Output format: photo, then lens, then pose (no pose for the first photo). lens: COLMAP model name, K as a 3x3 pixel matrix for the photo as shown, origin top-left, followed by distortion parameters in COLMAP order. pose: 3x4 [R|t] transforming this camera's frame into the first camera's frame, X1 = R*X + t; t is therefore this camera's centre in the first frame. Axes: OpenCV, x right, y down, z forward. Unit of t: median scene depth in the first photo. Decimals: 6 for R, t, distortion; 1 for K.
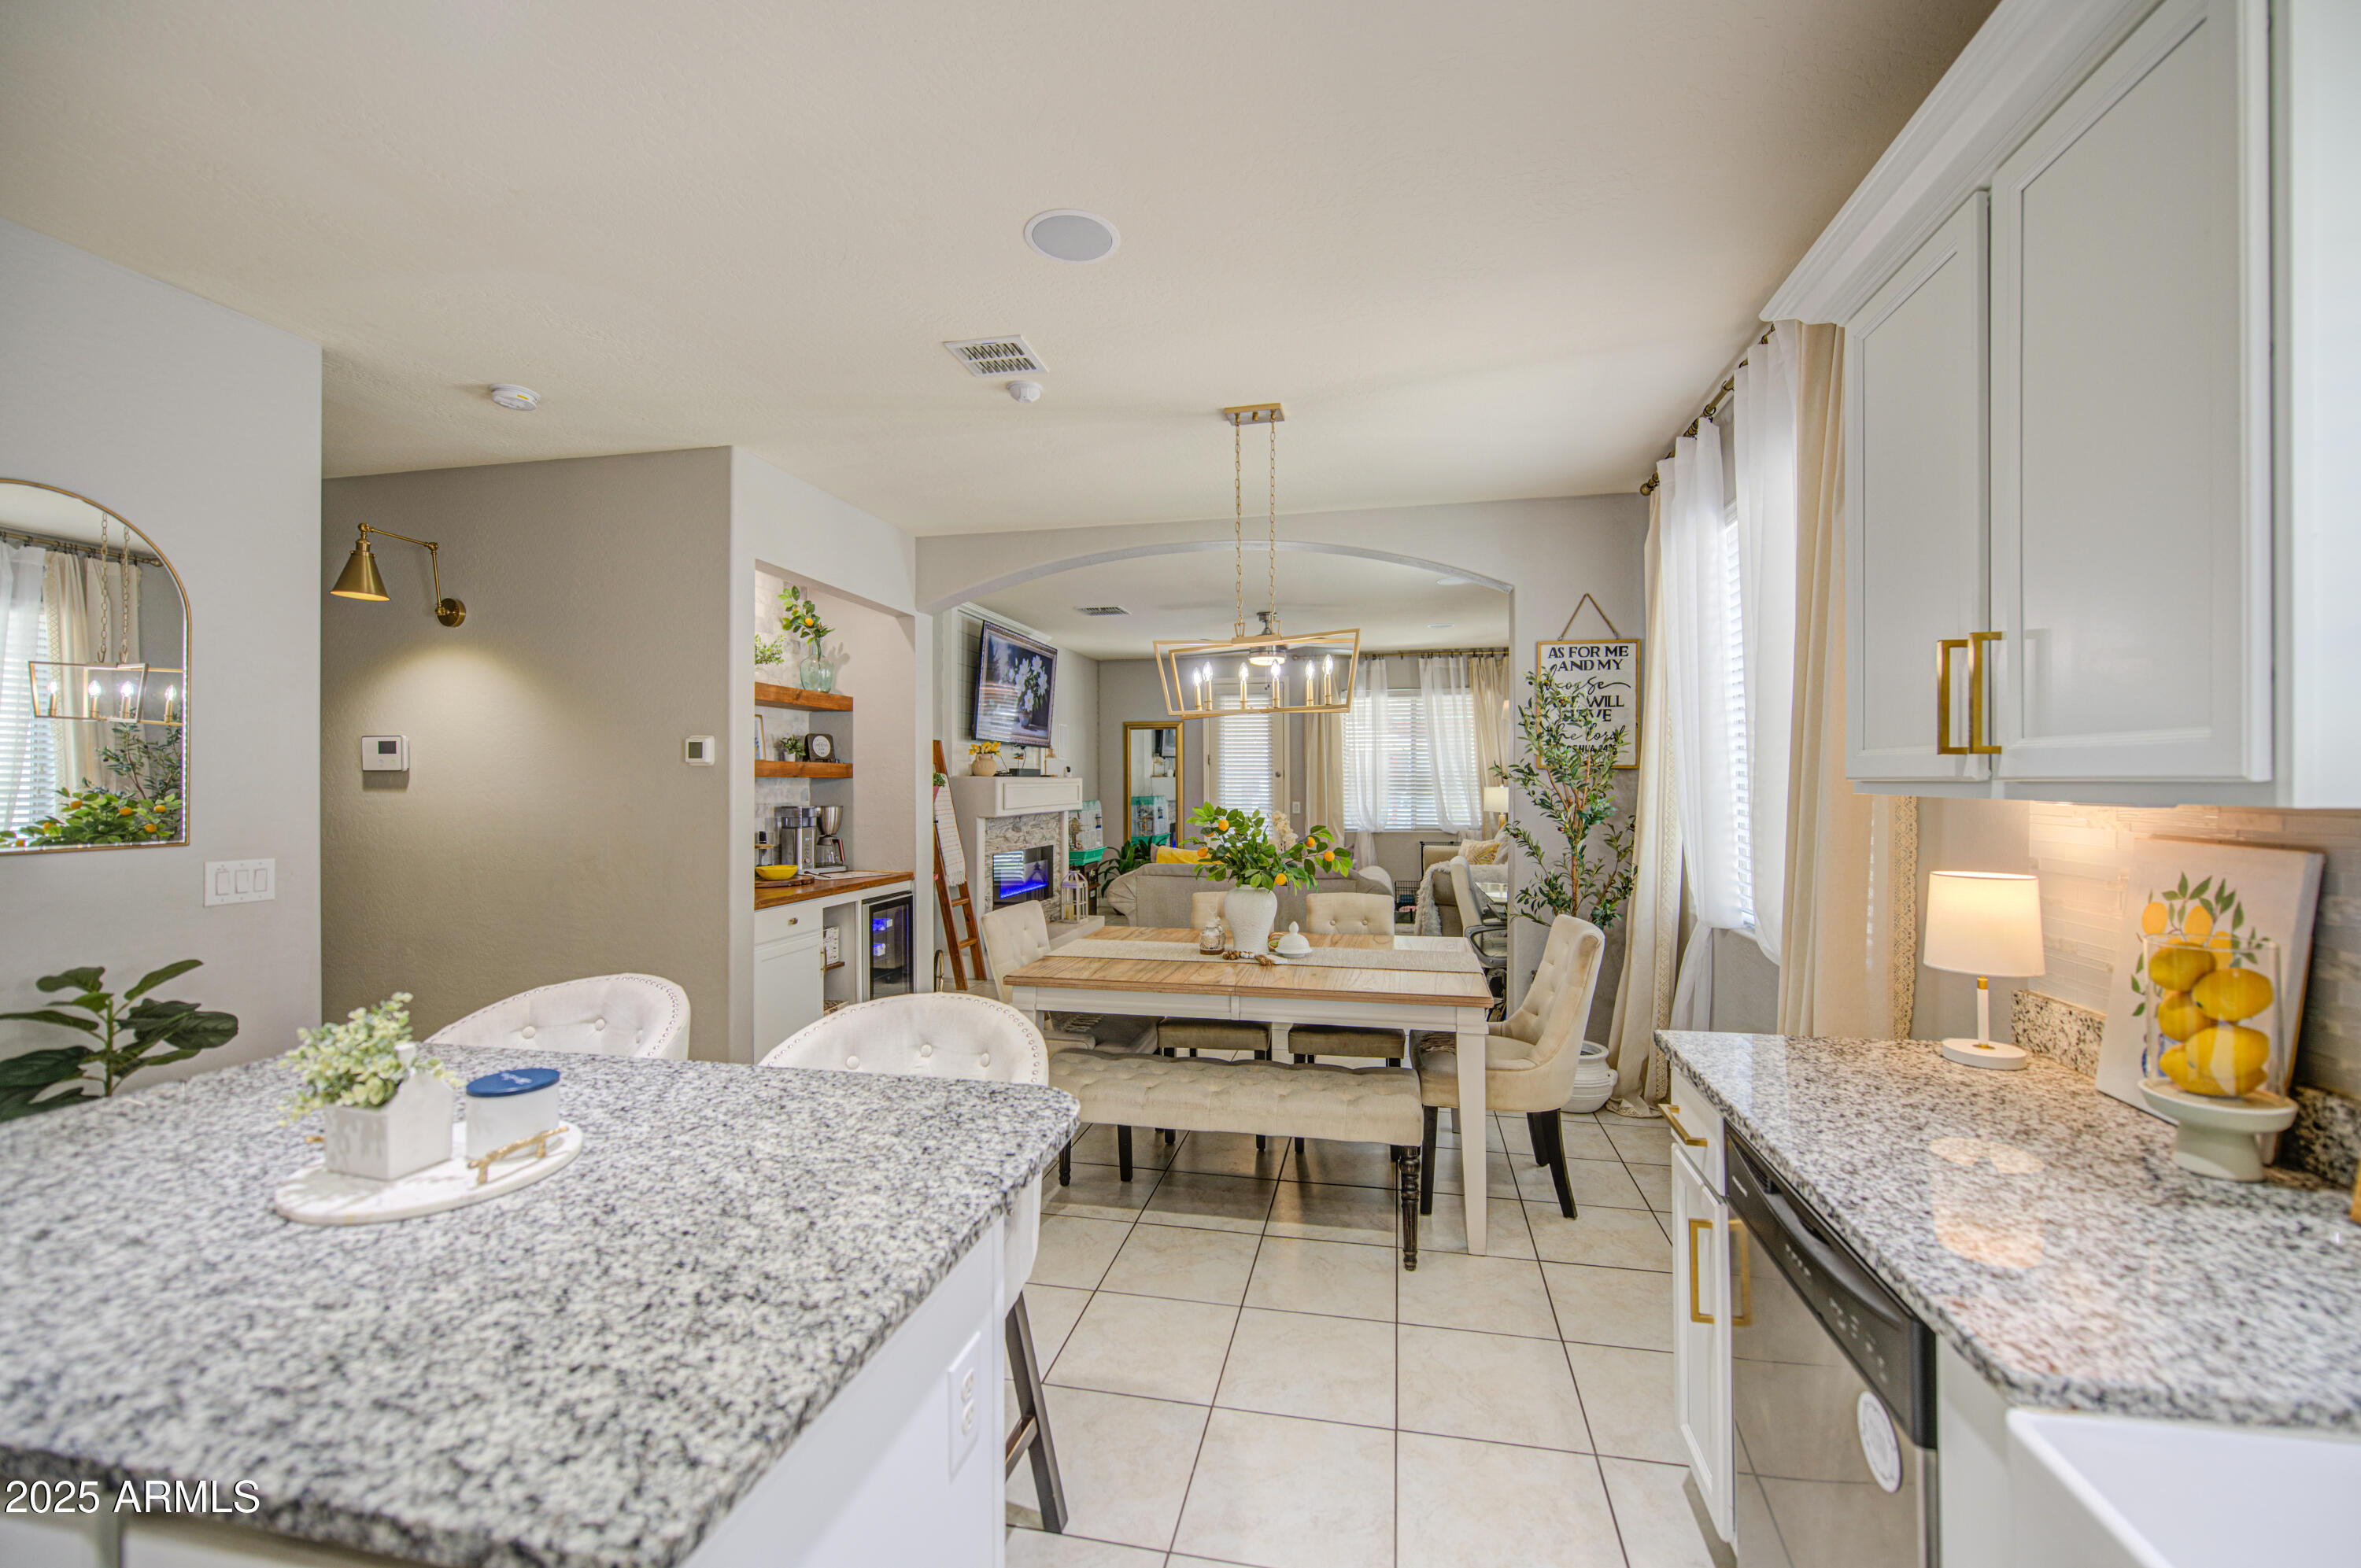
lens RADIAL K [[958.9, 0, 1180.5], [0, 958.9, 784.0], [0, 0, 1]] dist [-0.001773, -0.000305]
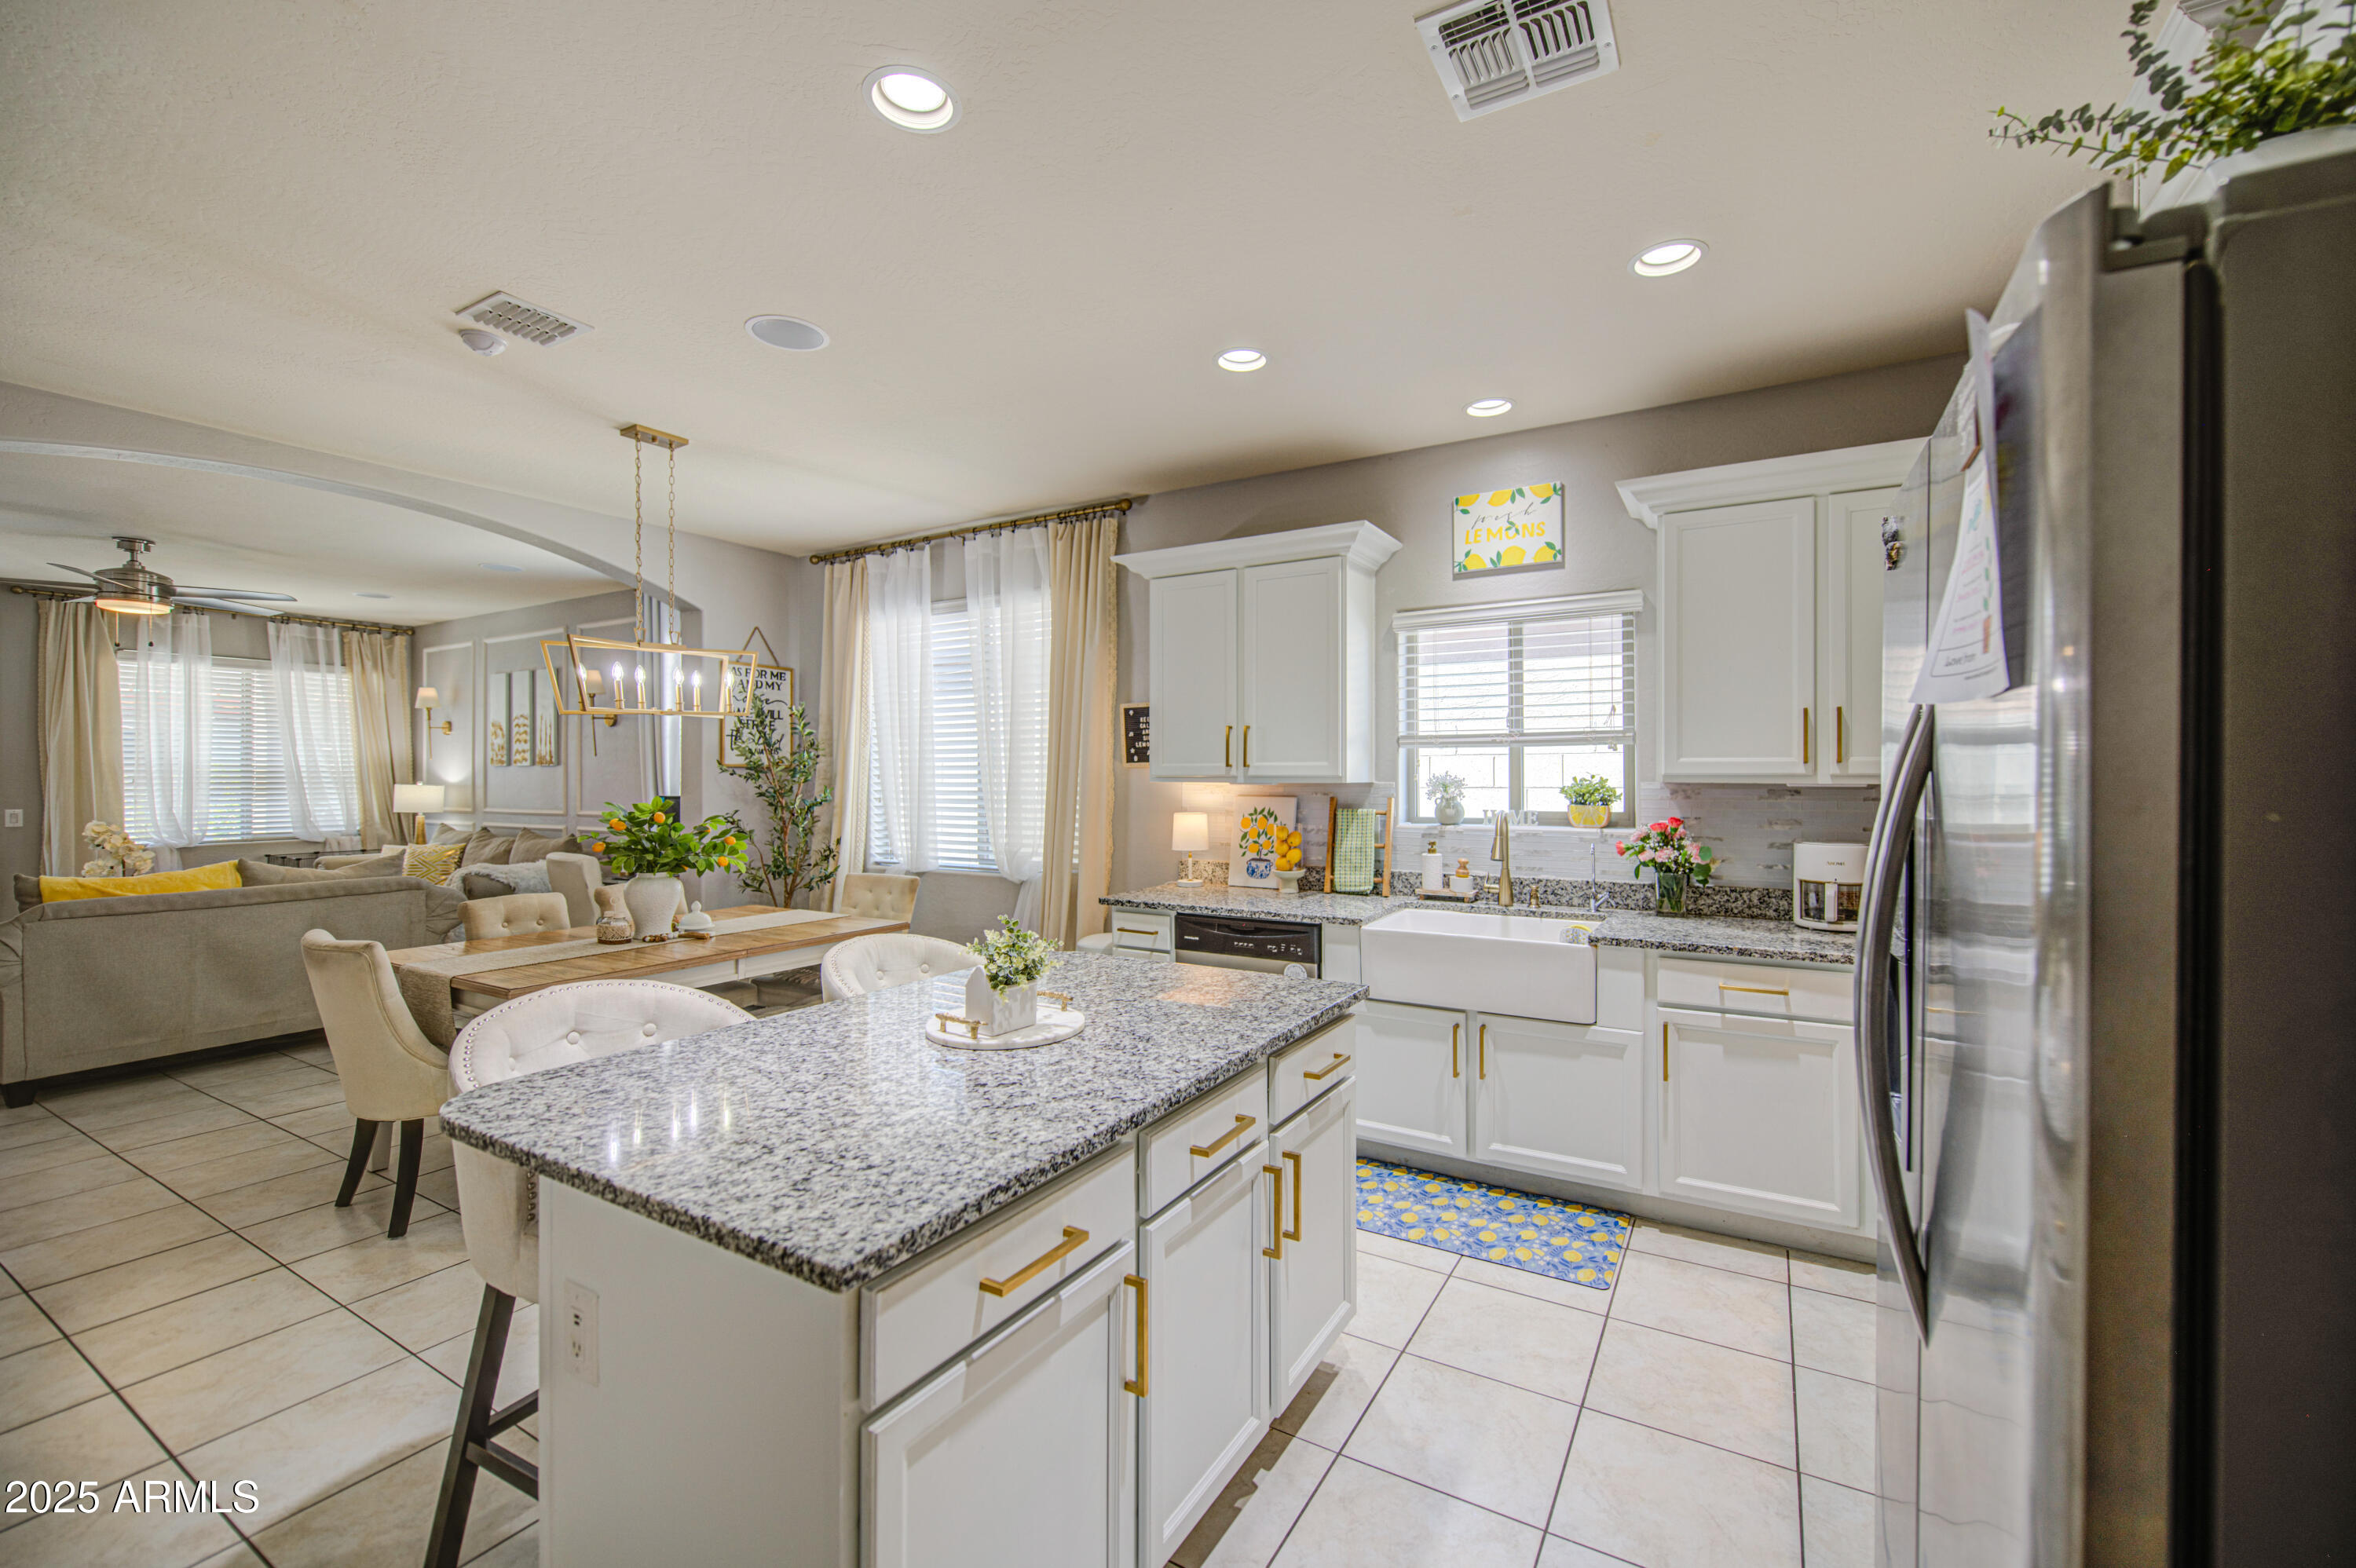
lens RADIAL K [[983.6, 0, 1178.0], [0, 983.6, 784.0], [0, 0, 1]] dist [0.000783, 0.000140]
pose [[0.329633, -0.006823, 0.944085, -0.615885], [0.003530, 0.999976, 0.005994, -0.000007], [-0.944103, 0.001356, 0.329649, 0.060436]]
